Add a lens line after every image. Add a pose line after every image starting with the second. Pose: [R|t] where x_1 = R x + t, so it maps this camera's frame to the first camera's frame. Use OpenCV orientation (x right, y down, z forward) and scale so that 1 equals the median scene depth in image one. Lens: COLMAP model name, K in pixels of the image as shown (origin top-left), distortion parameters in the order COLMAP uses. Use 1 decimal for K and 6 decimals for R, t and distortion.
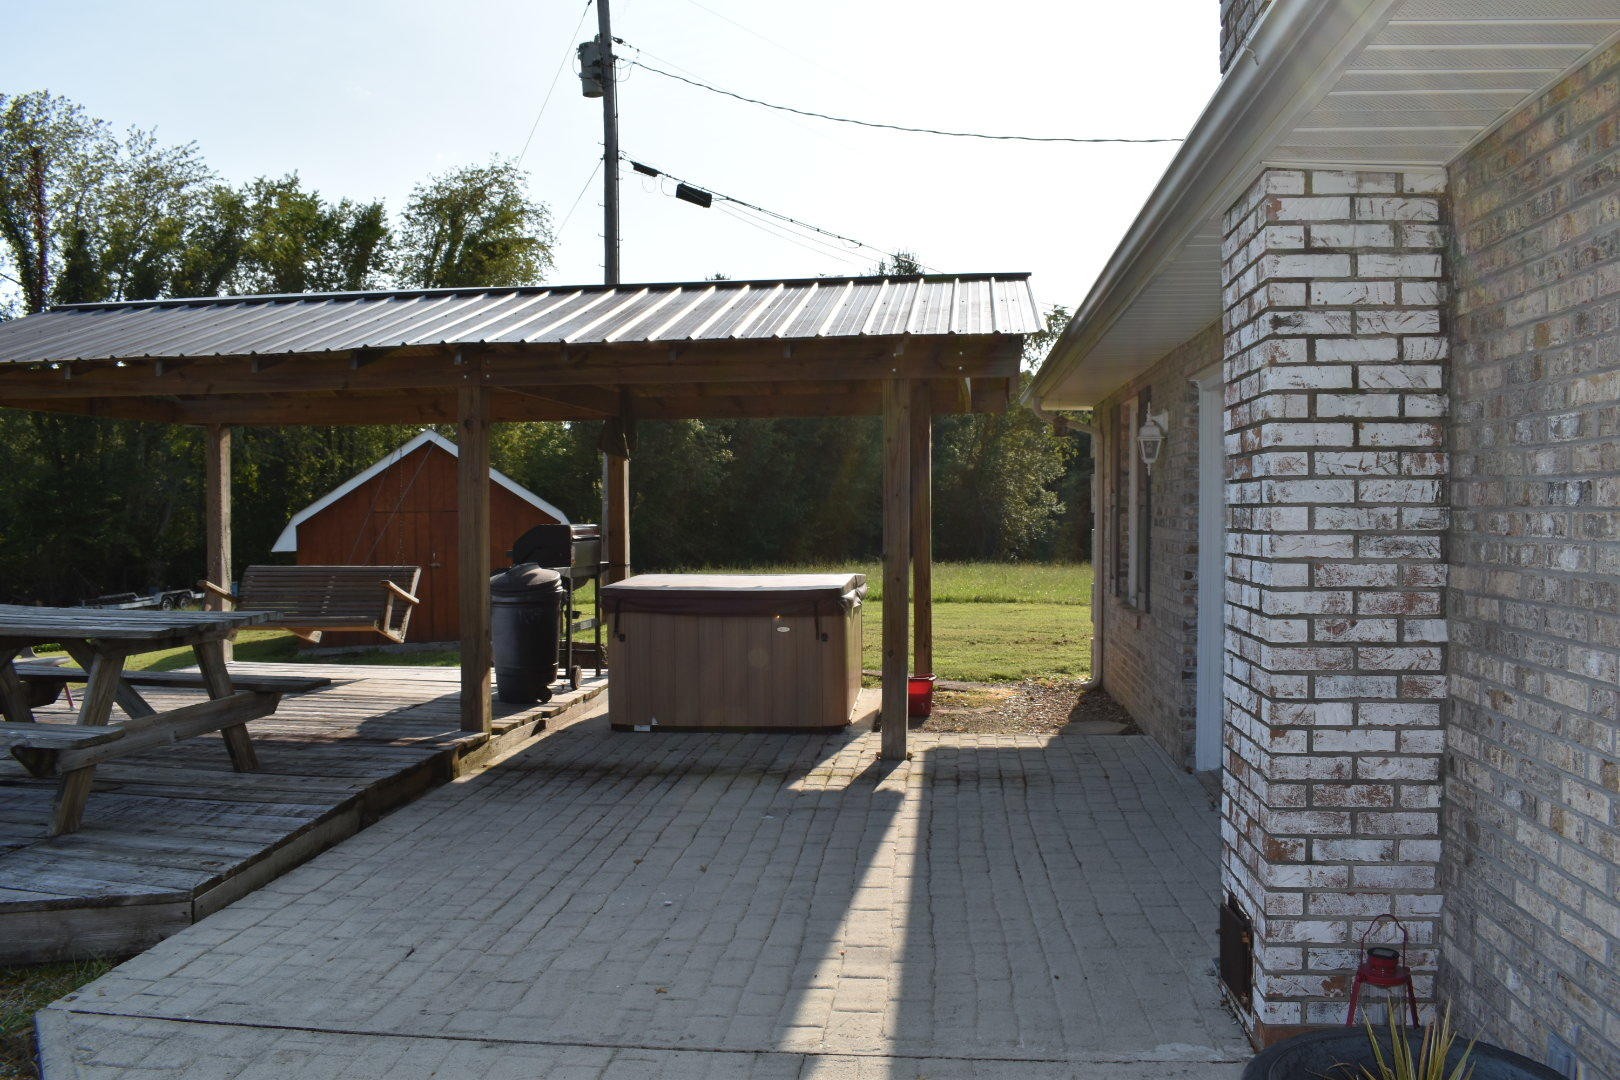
lens RADIAL K [[1255.6, 0, 811.4], [0, 1255.6, 536.2], [0, 0, 1]] dist [-0.100459, 0.019033]
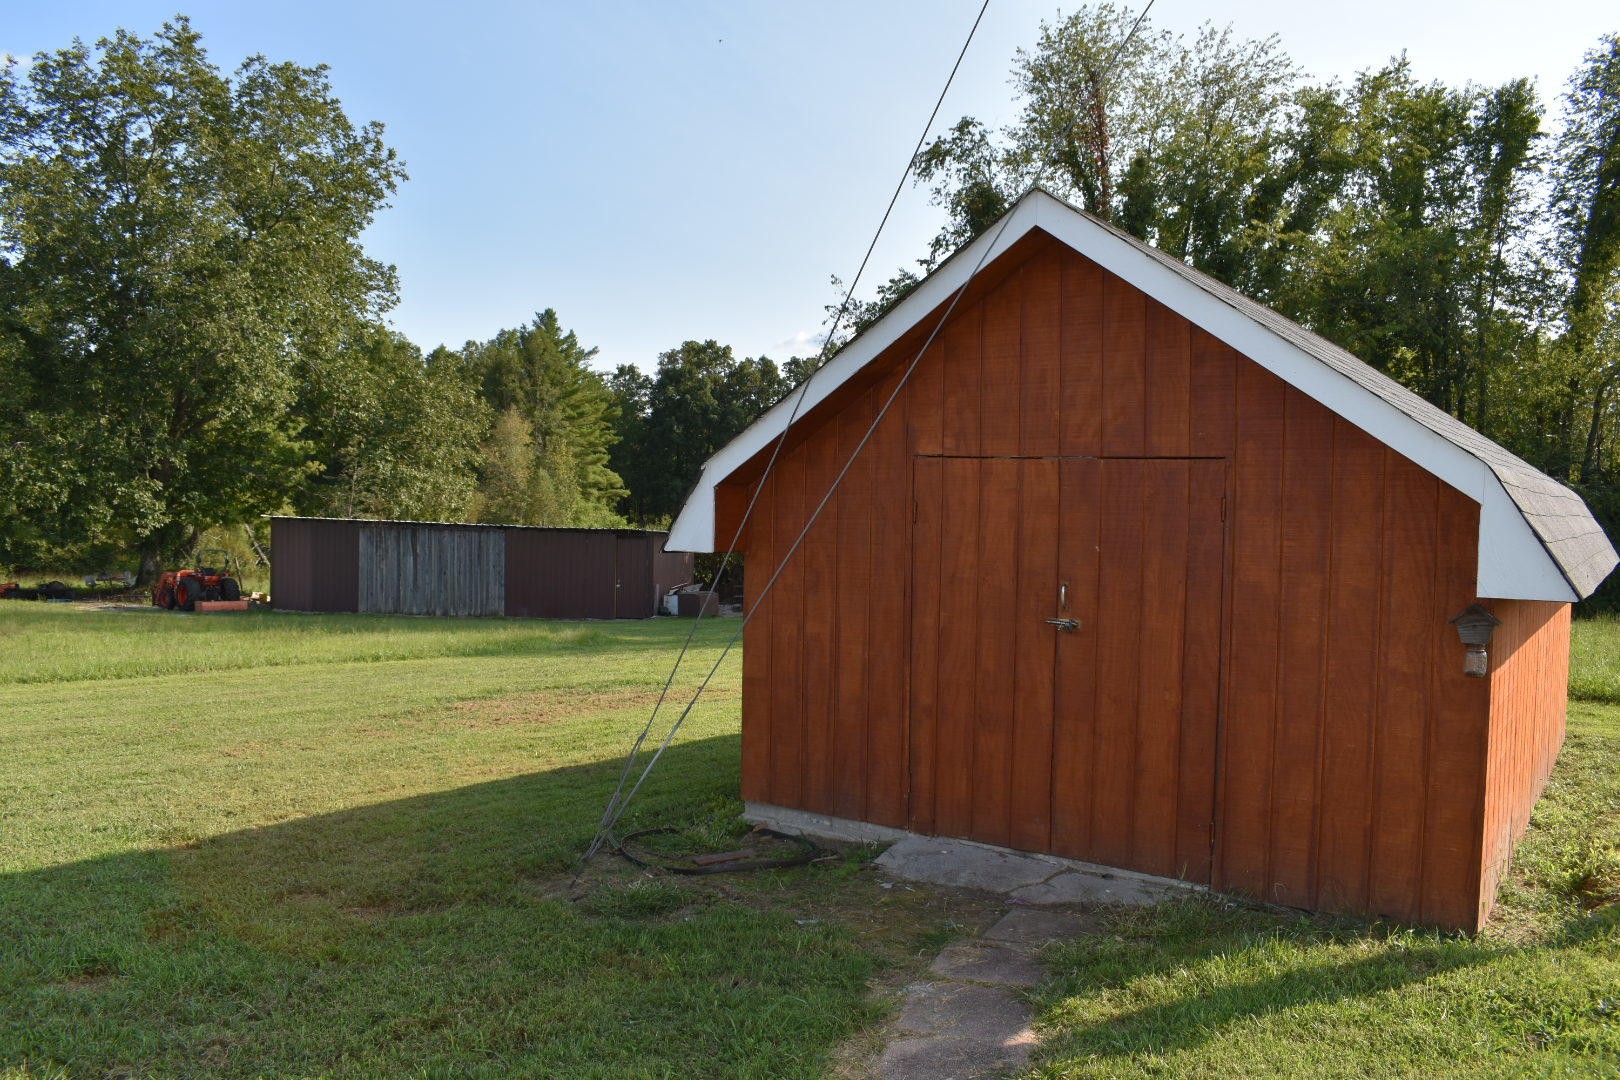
lens RADIAL K [[1255.6, 0, 818.5], [0, 1255.6, 547.9], [0, 0, 1]] dist [-0.100459, 0.019033]
pose [[0.612226, 0.065800, -0.787940, -0.031336], [-0.051248, 0.997738, 0.043501, -0.002618], [0.789020, 0.013748, 0.614214, 0.263459]]
